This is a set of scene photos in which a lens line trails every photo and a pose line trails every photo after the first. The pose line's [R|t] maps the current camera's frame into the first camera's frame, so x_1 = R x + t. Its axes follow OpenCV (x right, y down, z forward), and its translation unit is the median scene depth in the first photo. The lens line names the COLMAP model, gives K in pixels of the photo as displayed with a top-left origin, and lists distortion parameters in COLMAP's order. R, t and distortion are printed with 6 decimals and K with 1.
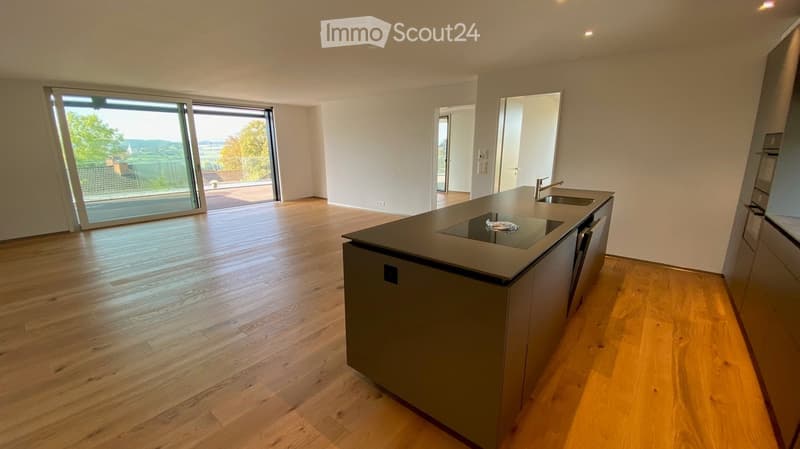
lens RADIAL K [[321.9, 0, 400.0], [0, 321.9, 224.5], [0, 0, 1]] dist [0.071062, -0.061476]
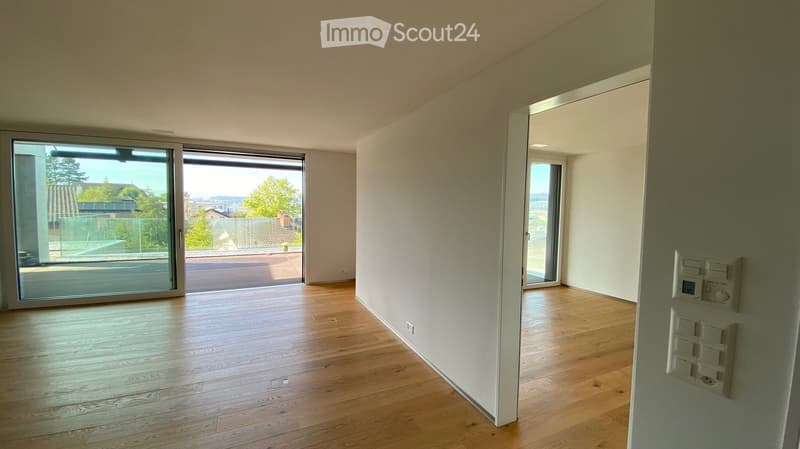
lens RADIAL K [[323.0, 0, 400.0], [0, 323.0, 224.5], [0, 0, 1]] dist [0.000667, -0.000234]
pose [[0.902140, 0.044768, -0.429114, 0.132975], [-0.119747, 0.981506, -0.149351, -0.148515], [0.414493, 0.186121, 0.890817, 0.568145]]
